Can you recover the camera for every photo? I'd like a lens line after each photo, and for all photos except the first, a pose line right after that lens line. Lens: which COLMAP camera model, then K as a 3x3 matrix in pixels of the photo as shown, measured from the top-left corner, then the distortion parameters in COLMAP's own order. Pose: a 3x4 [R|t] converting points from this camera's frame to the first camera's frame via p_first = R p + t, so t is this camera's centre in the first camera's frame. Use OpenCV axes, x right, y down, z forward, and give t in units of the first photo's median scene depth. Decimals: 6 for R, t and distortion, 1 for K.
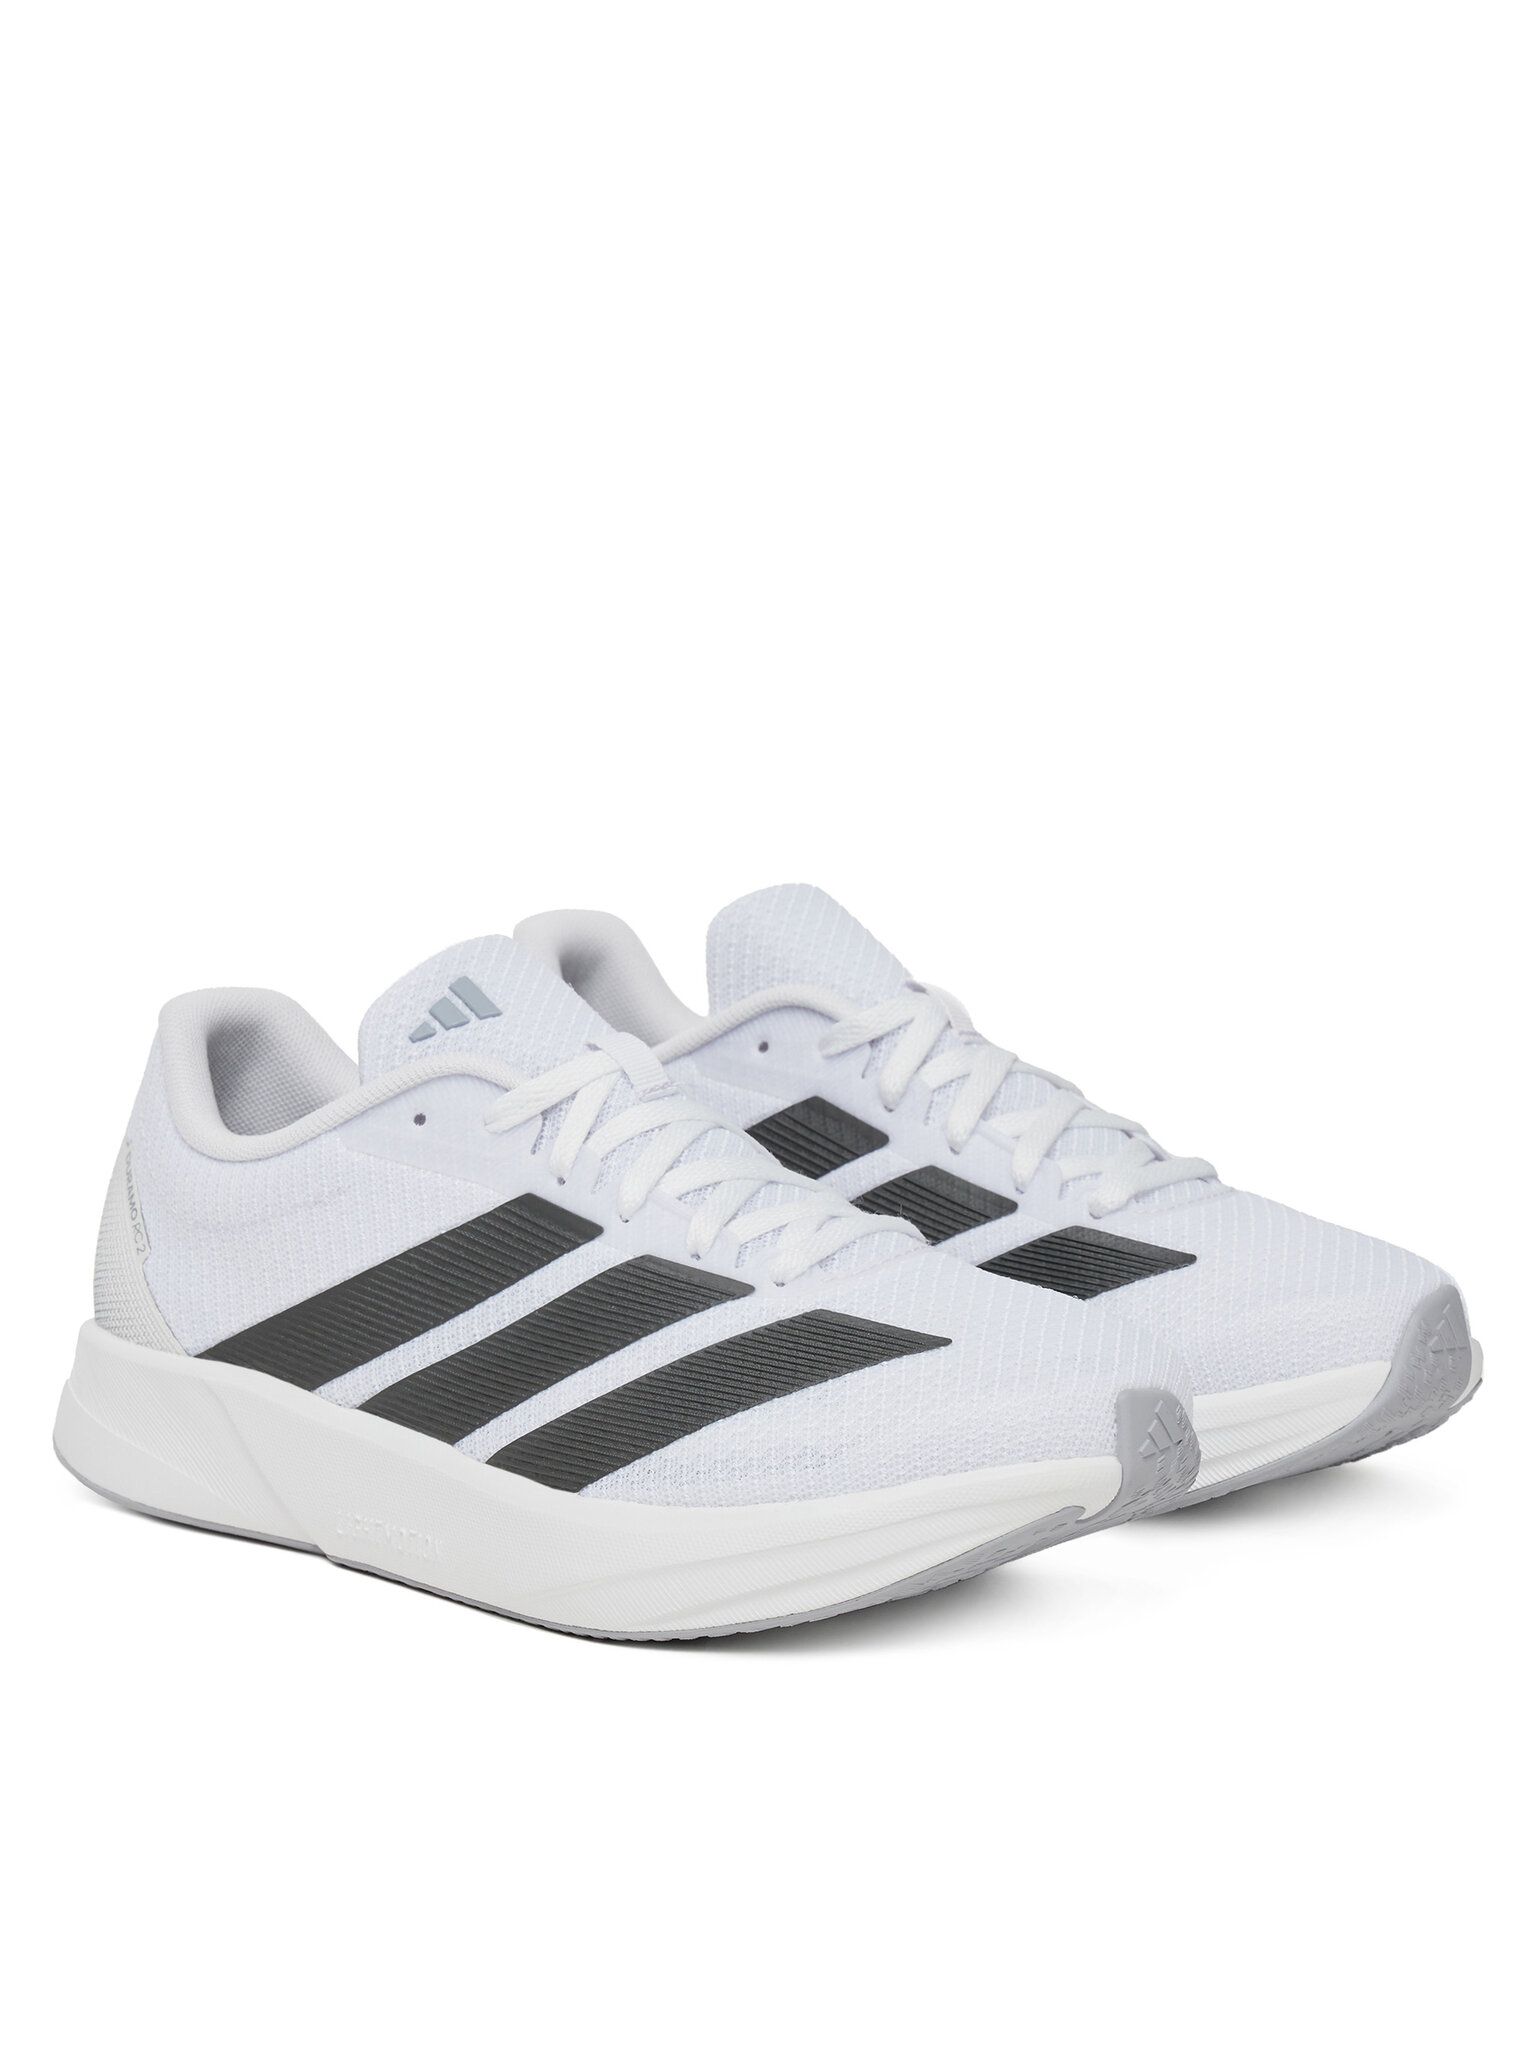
lens RADIAL K [[5971.0, 0, 768.0], [0, 5971.0, 1024.0], [0, 0, 1]] dist [-0.000633, 0.442847]
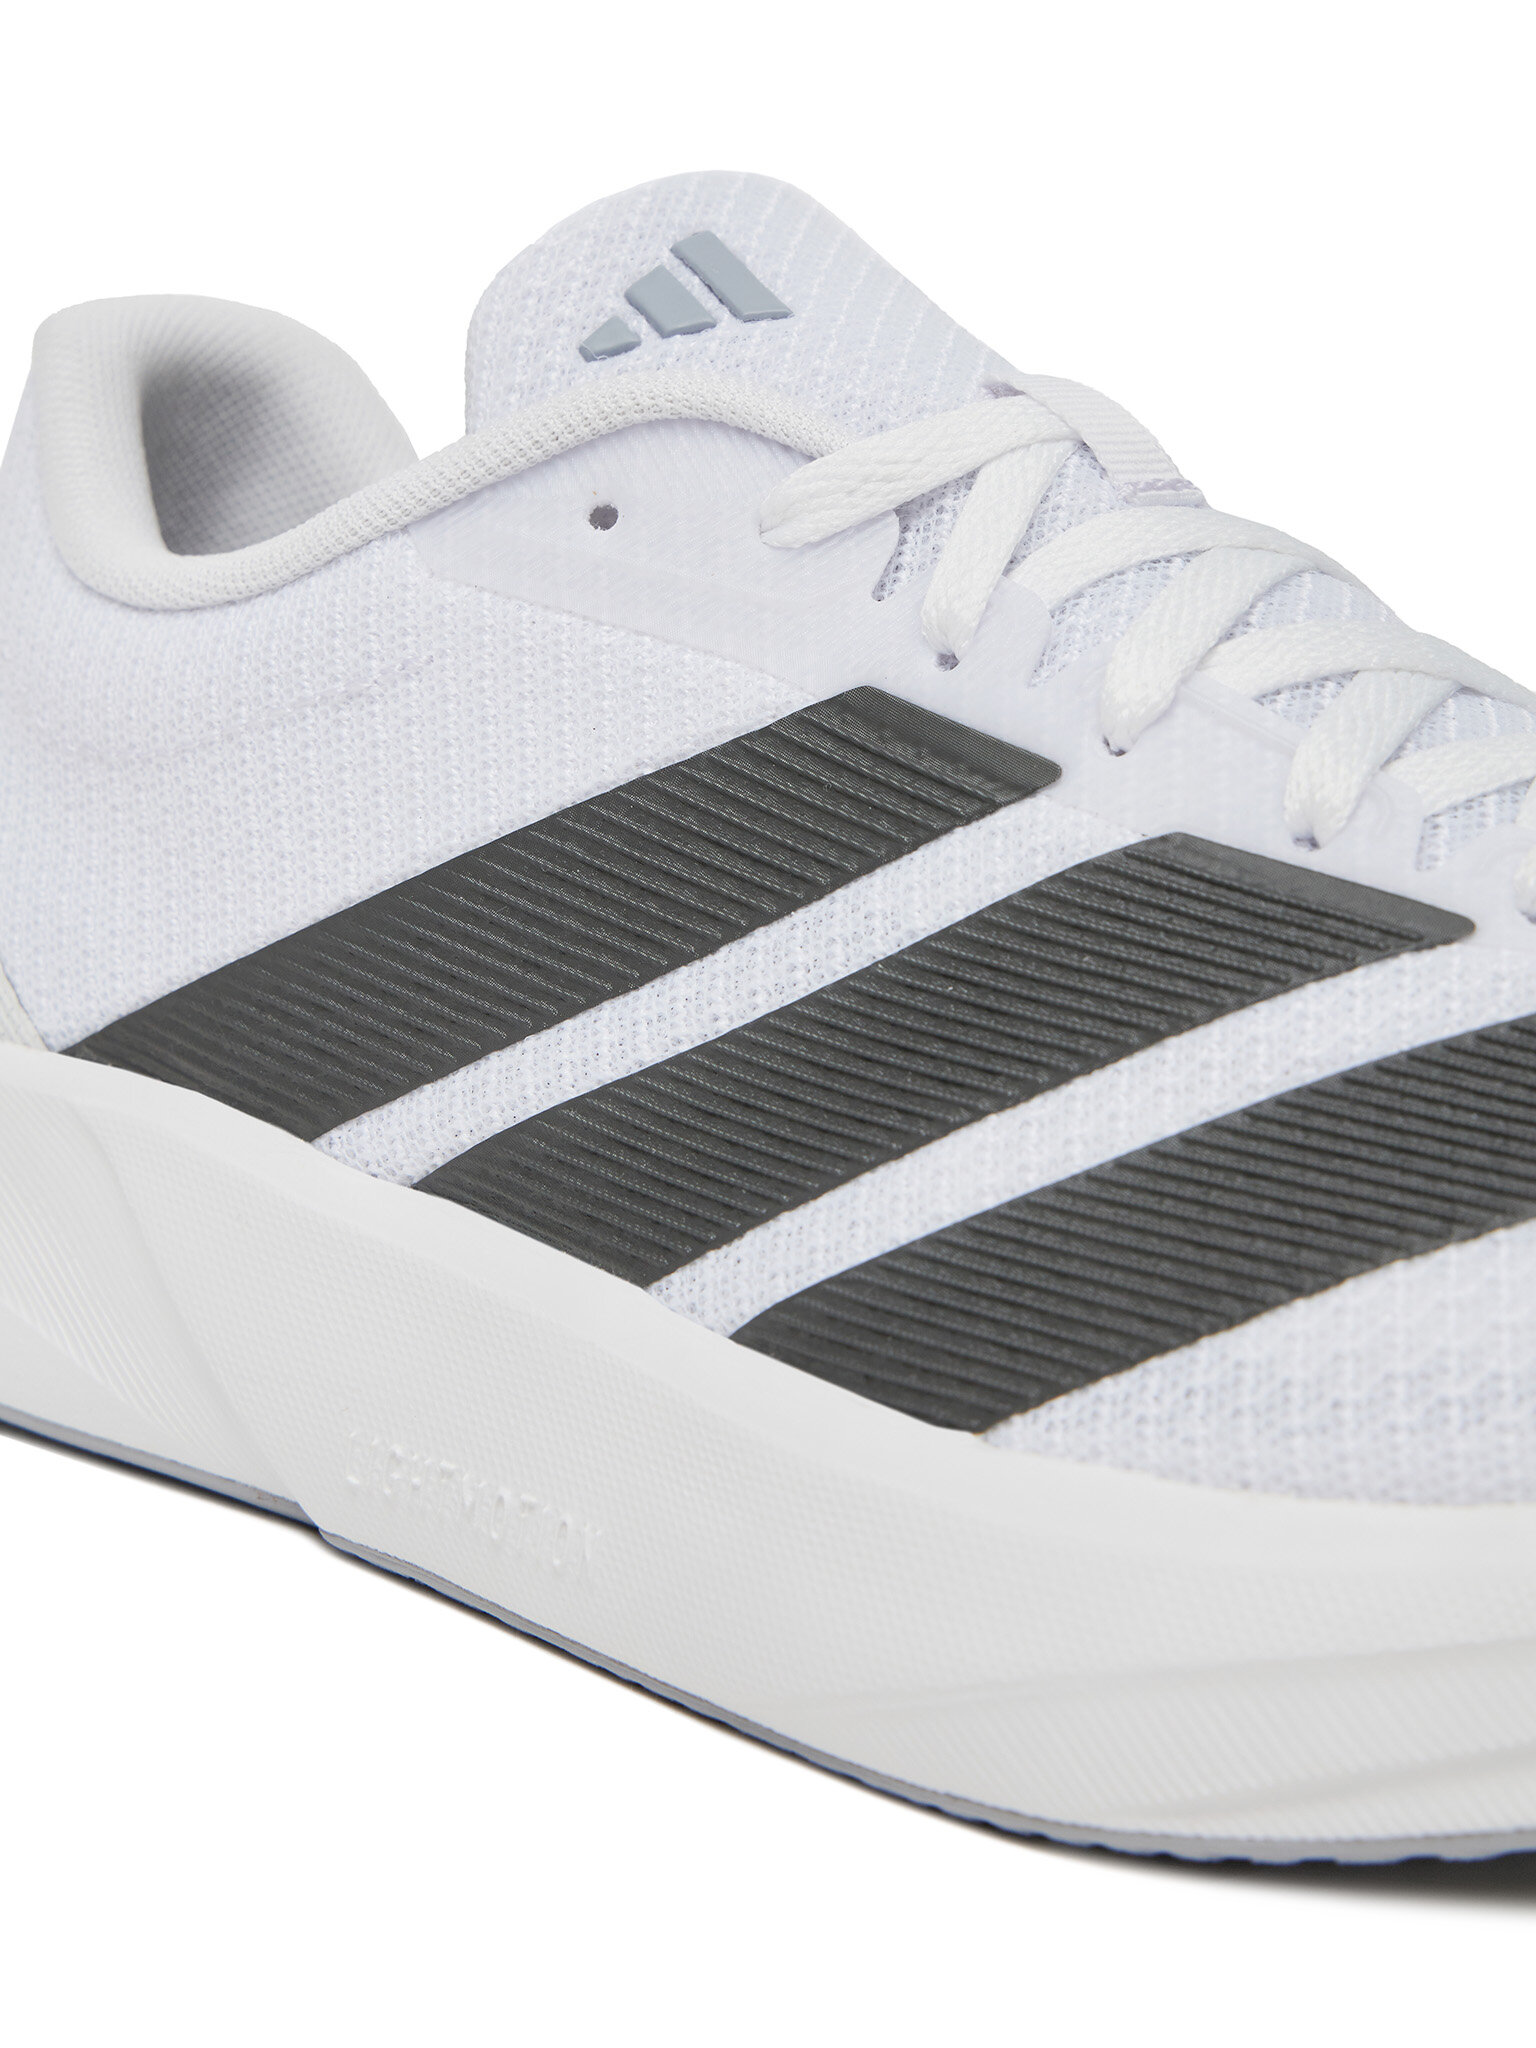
lens RADIAL K [[3765.0, 0, 768.0], [0, 3765.0, 1024.0], [0, 0, 1]] dist [-0.109787, 0.022667]
pose [[0.997933, 0.063036, 0.012528, -0.048765], [-0.062992, 0.998007, -0.003844, 0.053257], [-0.012745, 0.003047, 0.999914, 0.746299]]
